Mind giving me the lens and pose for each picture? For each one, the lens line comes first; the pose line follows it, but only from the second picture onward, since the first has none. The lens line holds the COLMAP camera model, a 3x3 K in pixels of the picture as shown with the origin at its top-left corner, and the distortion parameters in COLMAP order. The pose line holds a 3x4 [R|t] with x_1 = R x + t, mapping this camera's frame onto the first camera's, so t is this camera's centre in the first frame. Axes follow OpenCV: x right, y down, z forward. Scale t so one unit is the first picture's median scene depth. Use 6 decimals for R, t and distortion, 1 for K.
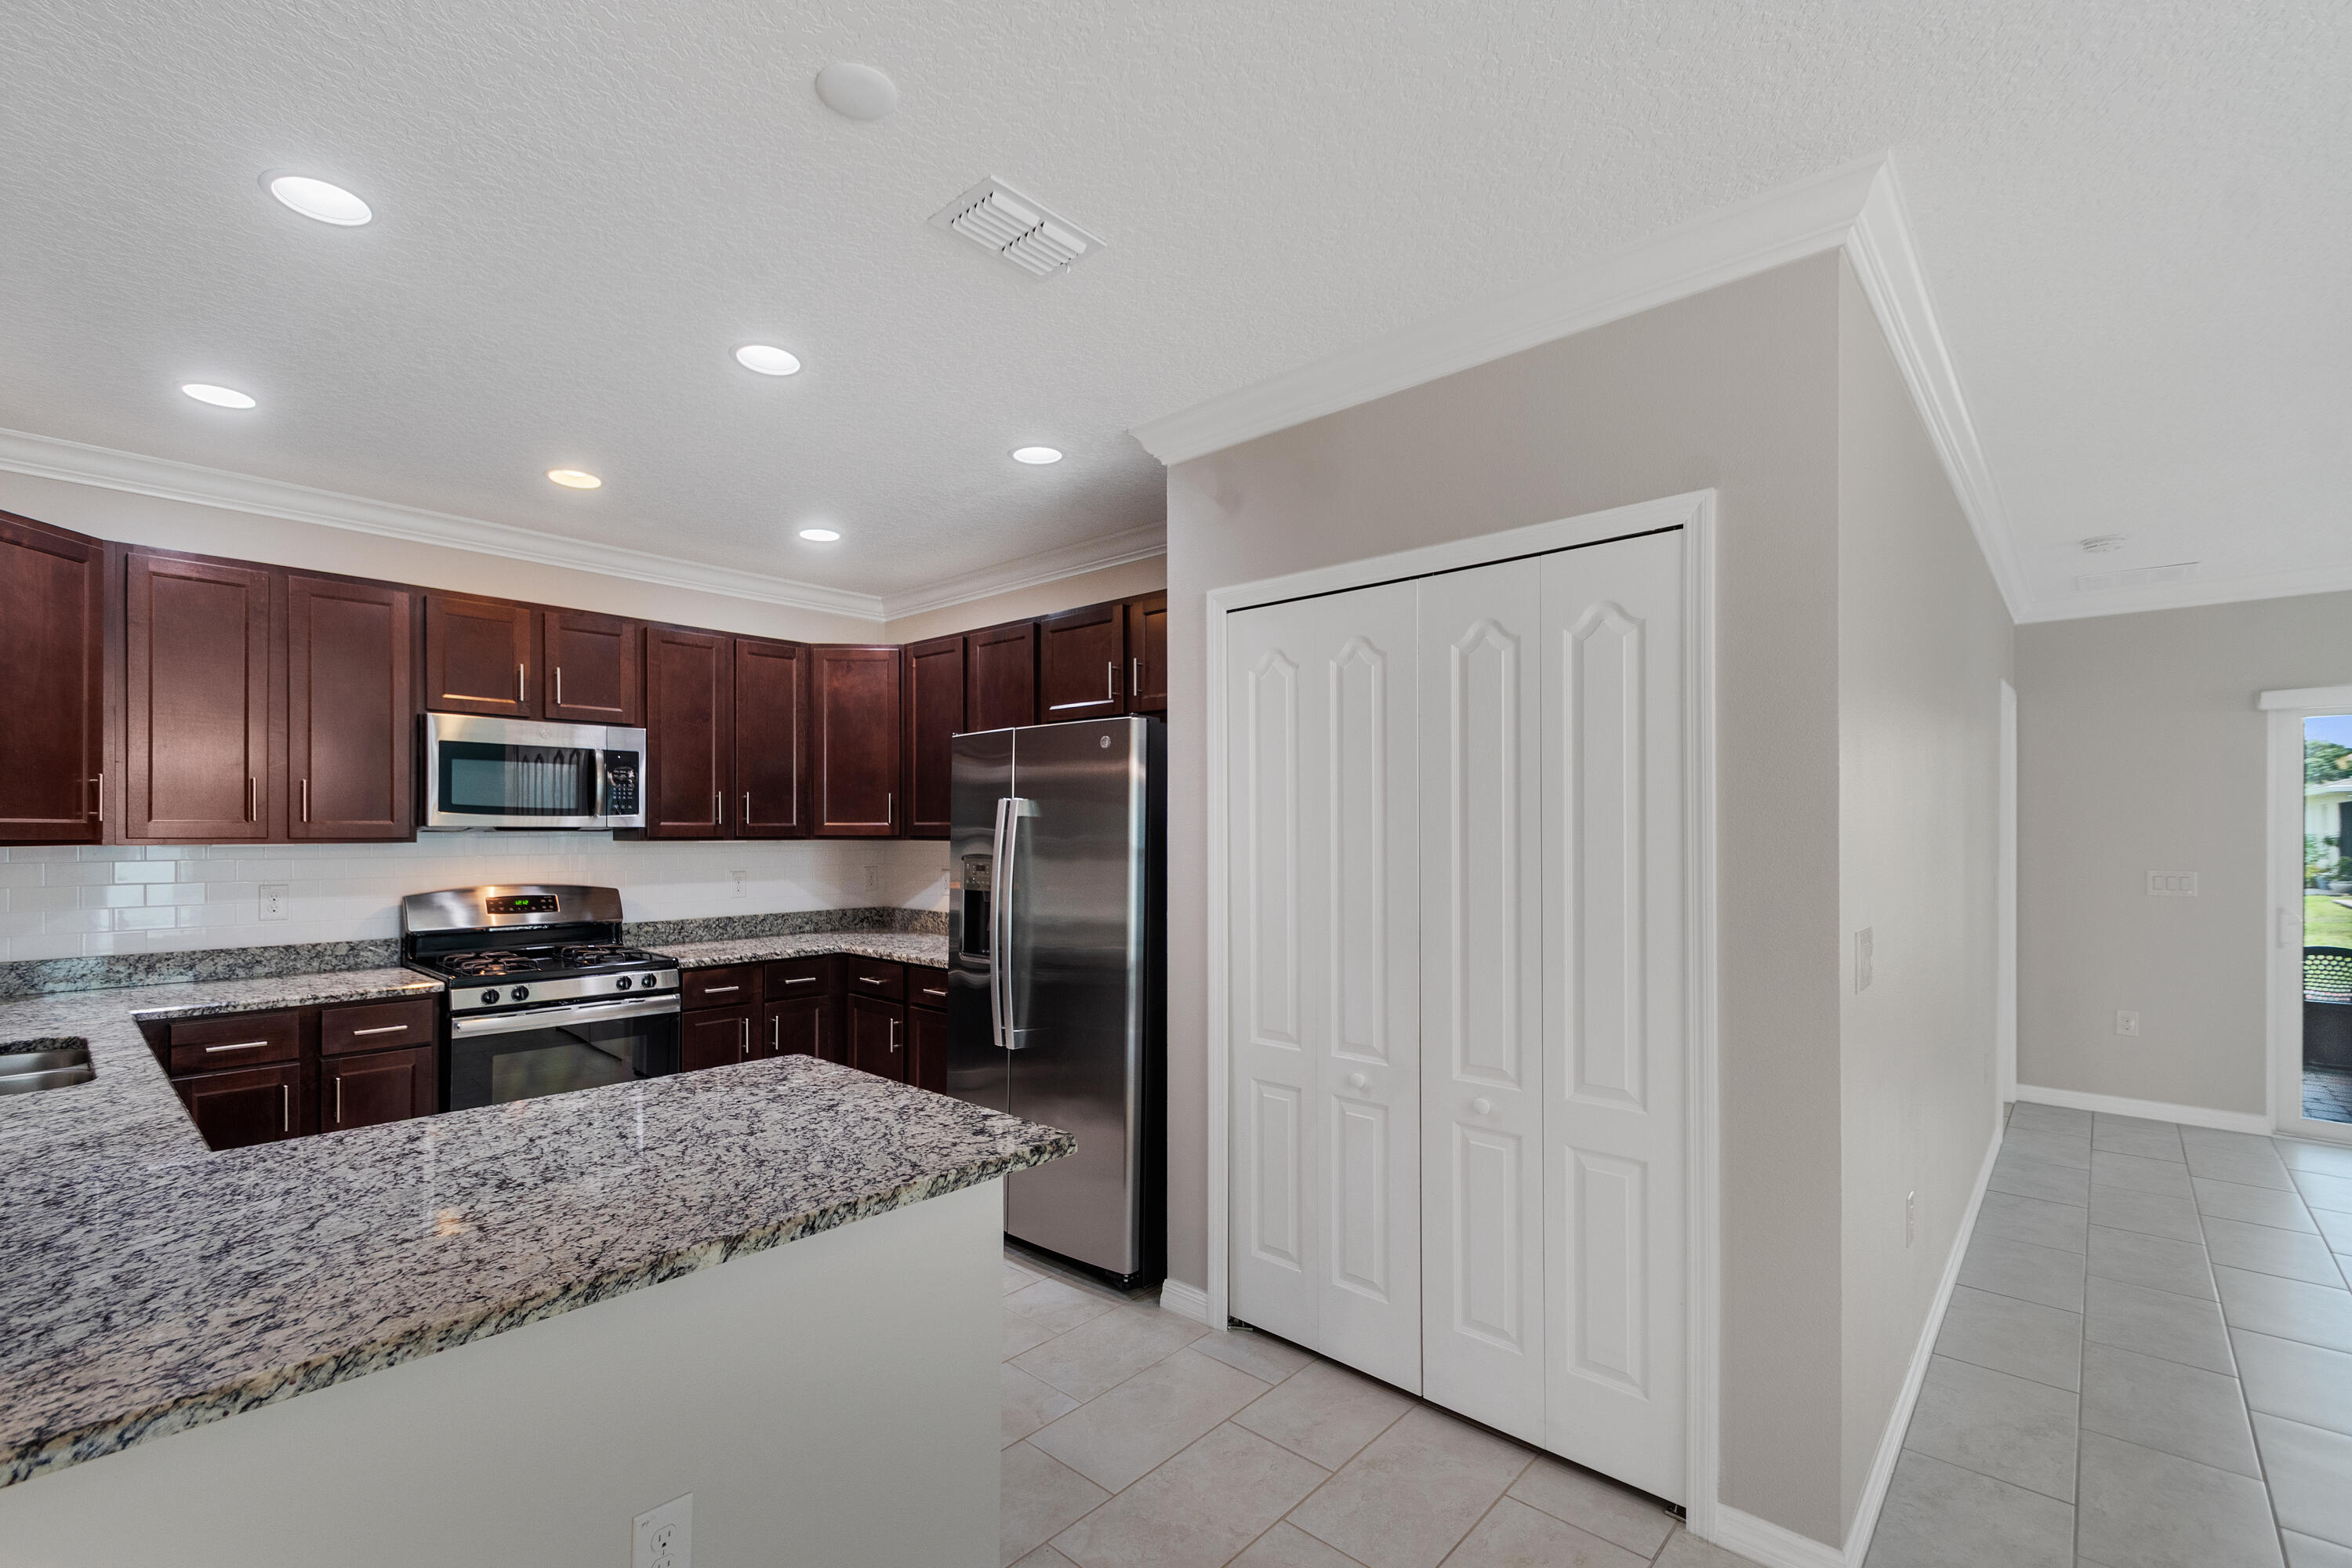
lens RADIAL K [[1034.7, 0, 1151.0], [0, 1034.7, 825.0], [0, 0, 1]] dist [0.001183, -0.001504]
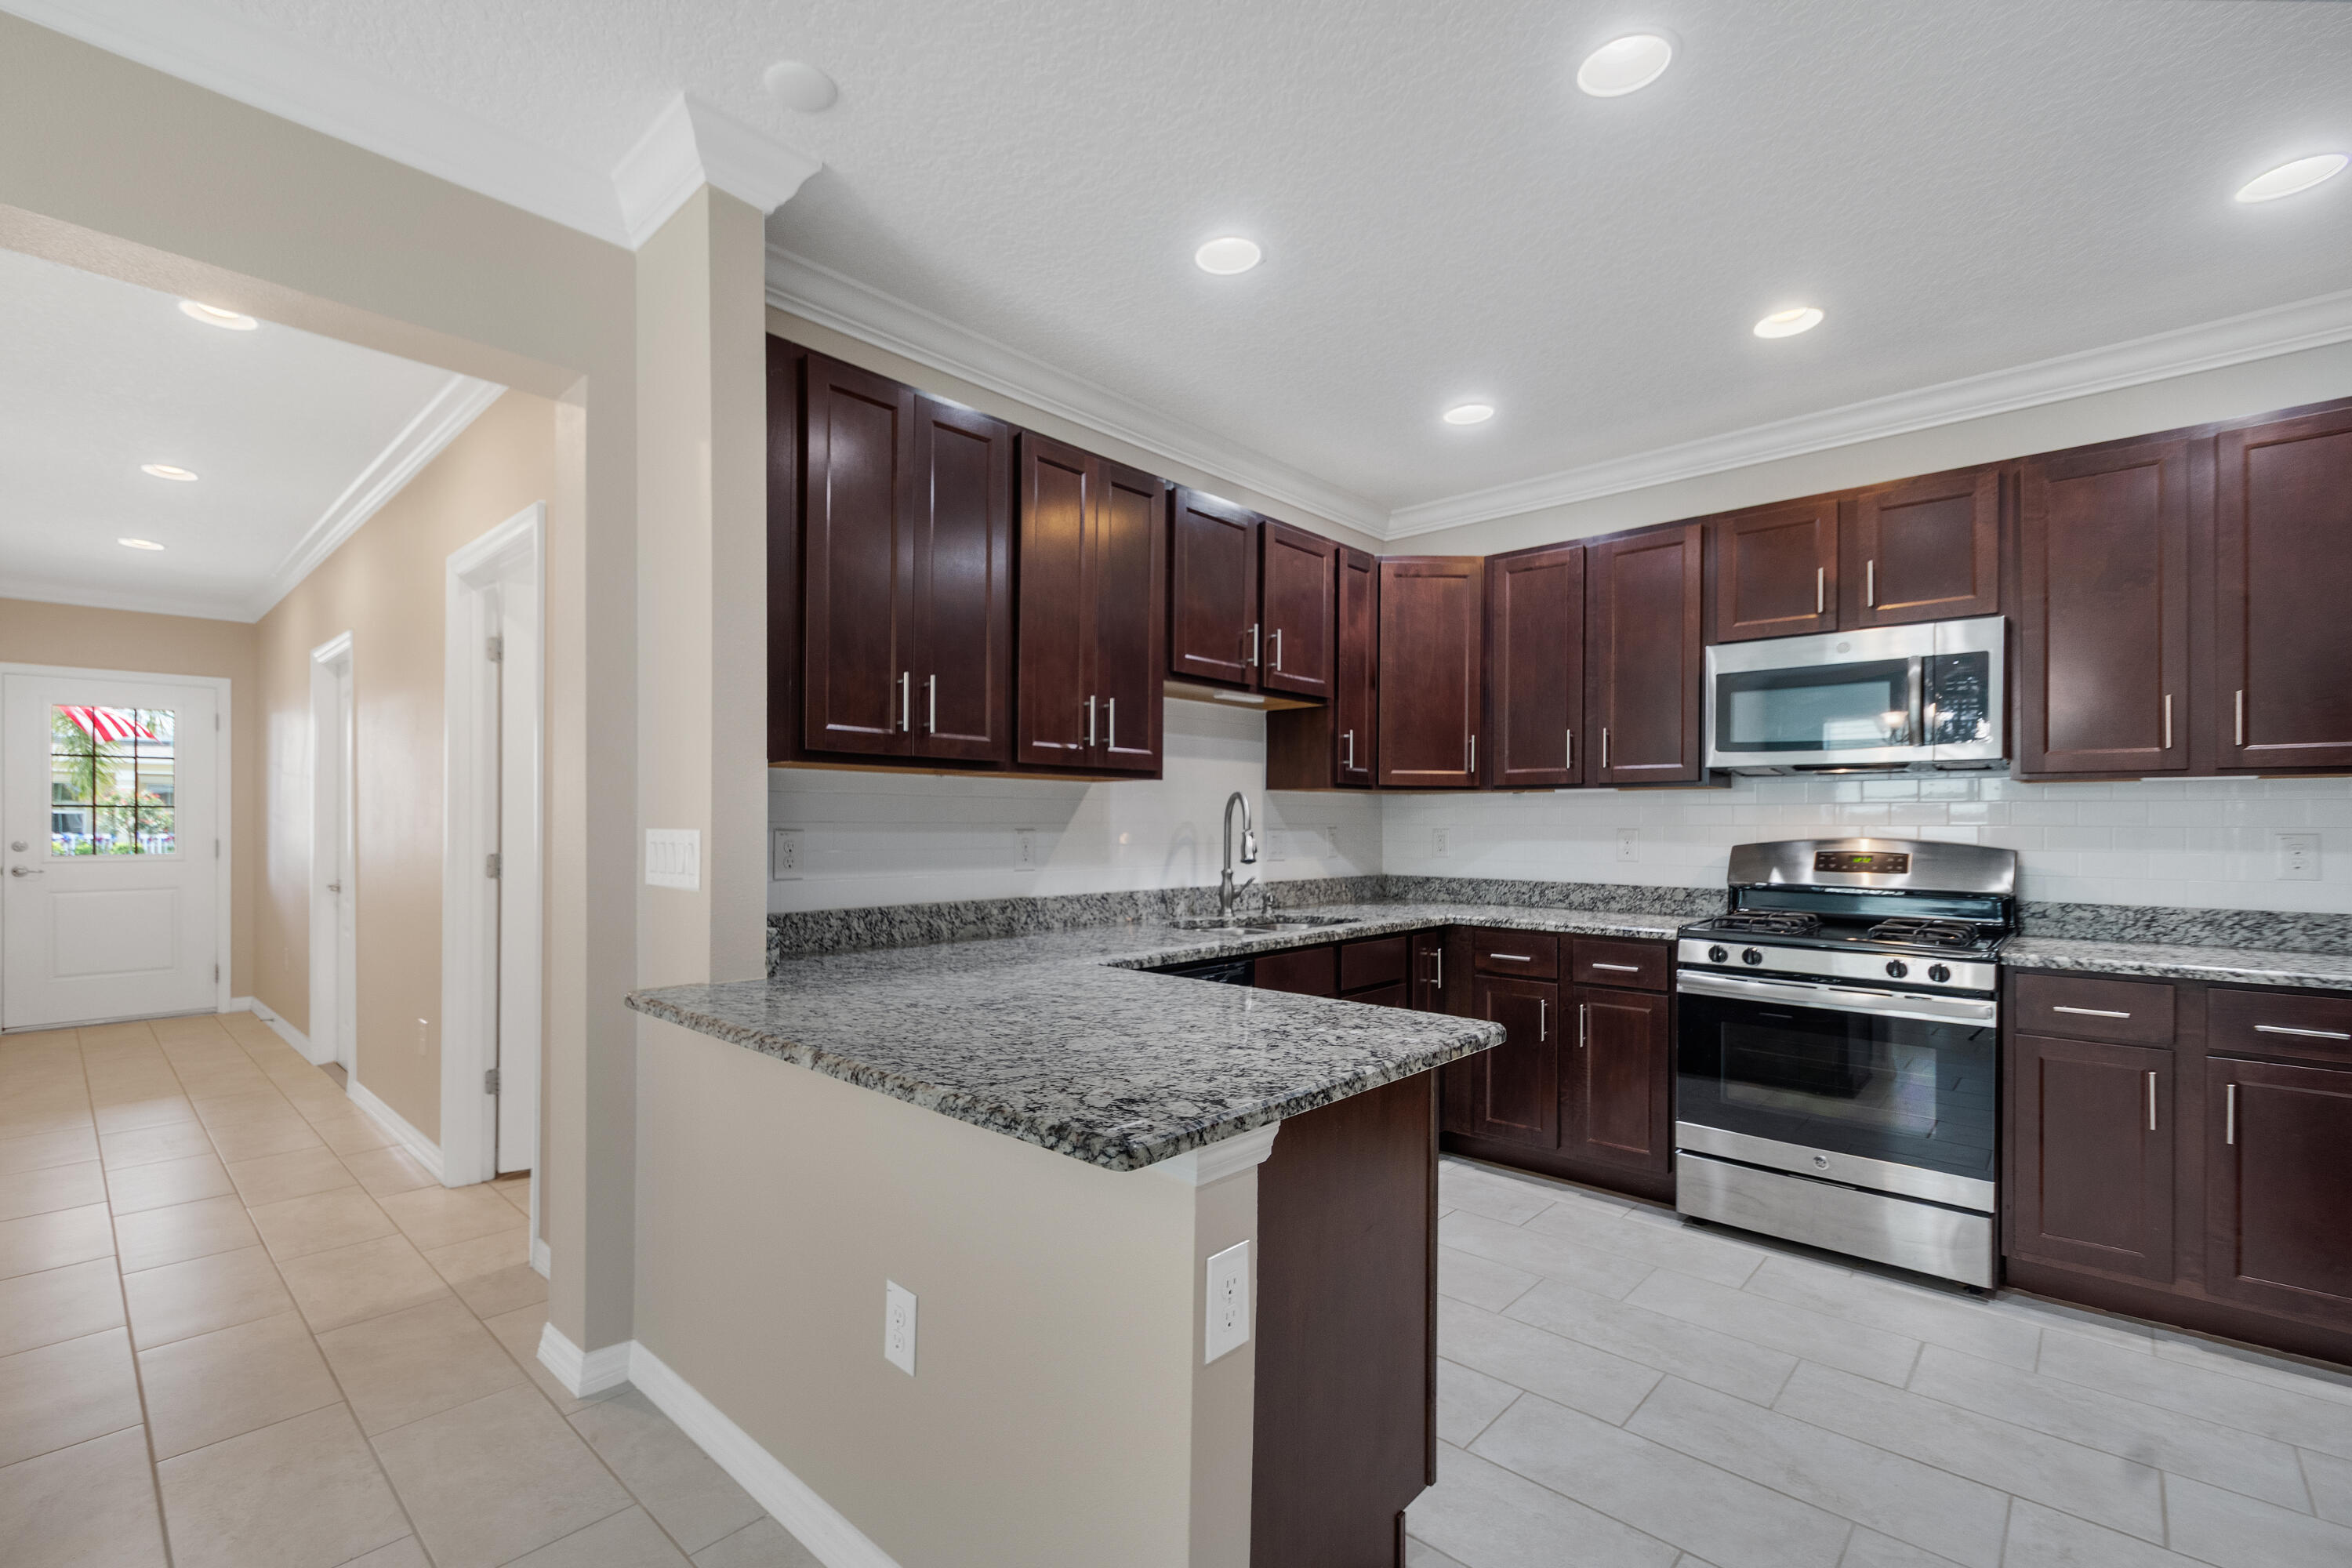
lens RADIAL K [[1034.7, 0, 1097.9], [0, 1034.7, 827.7], [0, 0, 1]] dist [0.001183, -0.001504]
pose [[-0.041860, 0.003466, -0.999117, 0.266797], [0.000273, 0.999994, 0.003458, 0.053352], [0.999123, -0.000128, -0.041860, 0.497289]]
